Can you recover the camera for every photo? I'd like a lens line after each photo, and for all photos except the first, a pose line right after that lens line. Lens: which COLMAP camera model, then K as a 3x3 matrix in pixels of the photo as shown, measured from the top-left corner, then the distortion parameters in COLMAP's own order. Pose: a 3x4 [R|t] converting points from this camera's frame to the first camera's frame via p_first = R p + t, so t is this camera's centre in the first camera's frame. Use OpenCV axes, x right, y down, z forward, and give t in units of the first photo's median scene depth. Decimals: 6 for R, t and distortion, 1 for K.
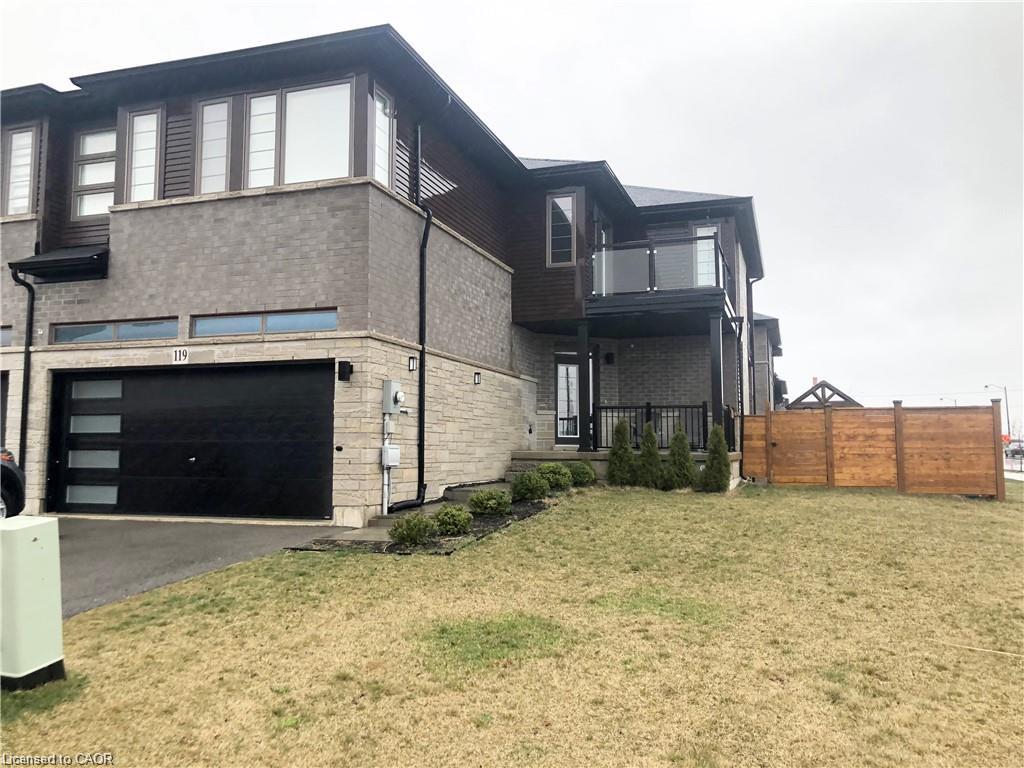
lens RADIAL K [[834.4, 0, 506.5], [0, 834.4, 376.8], [0, 0, 1]] dist [0.042151, -0.057253]
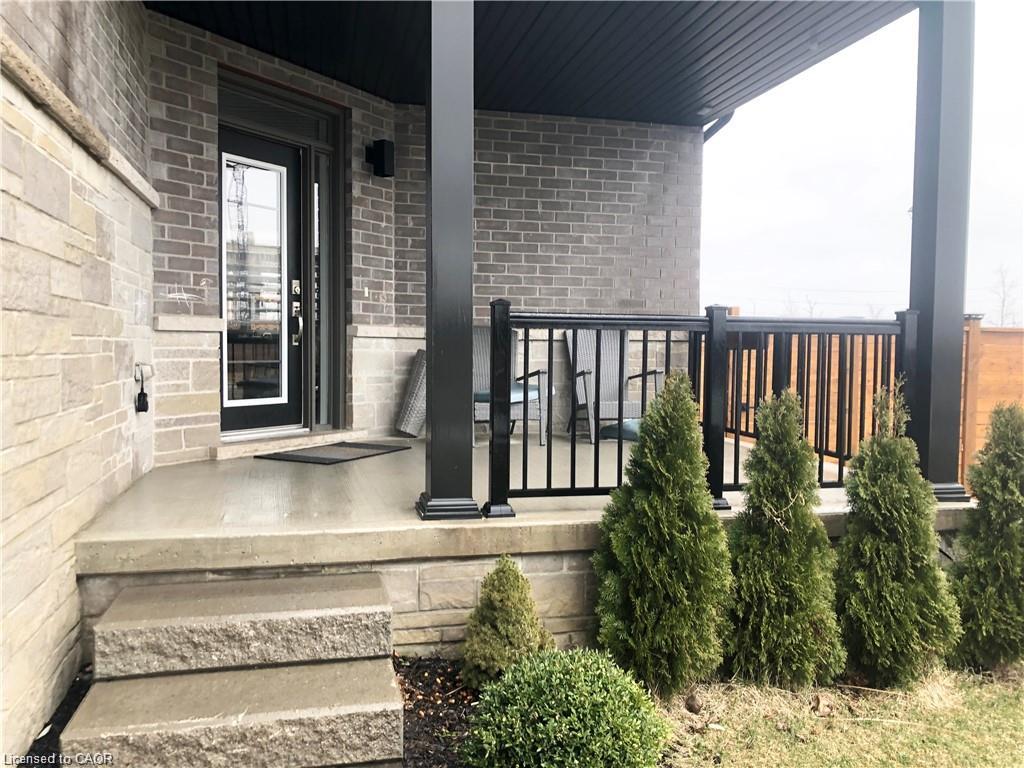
lens RADIAL K [[834.4, 0, 510.9], [0, 834.4, 380.7], [0, 0, 1]] dist [0.042151, -0.057253]
pose [[0.840883, -0.018332, 0.540906, -0.012902], [-0.054781, 0.991410, 0.118762, 0.024009], [-0.538437, -0.129496, 0.832656, 0.742581]]
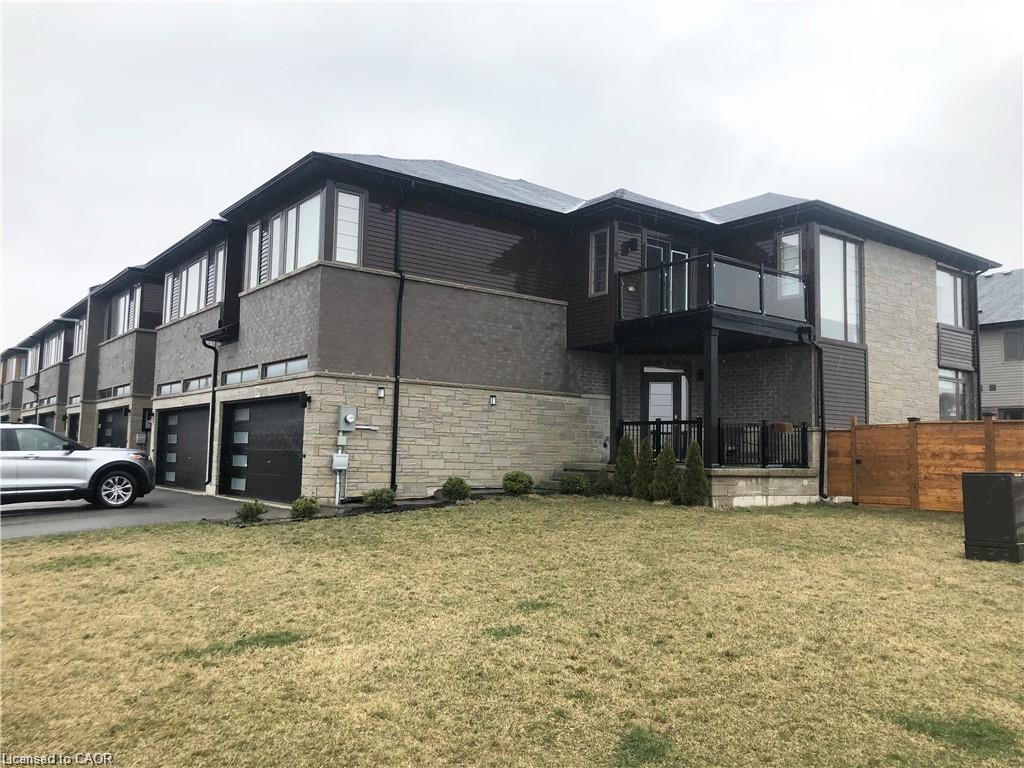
lens RADIAL K [[834.4, 0, 509.1], [0, 834.4, 385.6], [0, 0, 1]] dist [0.042151, -0.057253]
pose [[0.826961, -0.030736, -0.561419, 0.545349], [0.029517, 0.999501, -0.011241, -0.004194], [0.561485, -0.007275, 0.827455, 0.017746]]
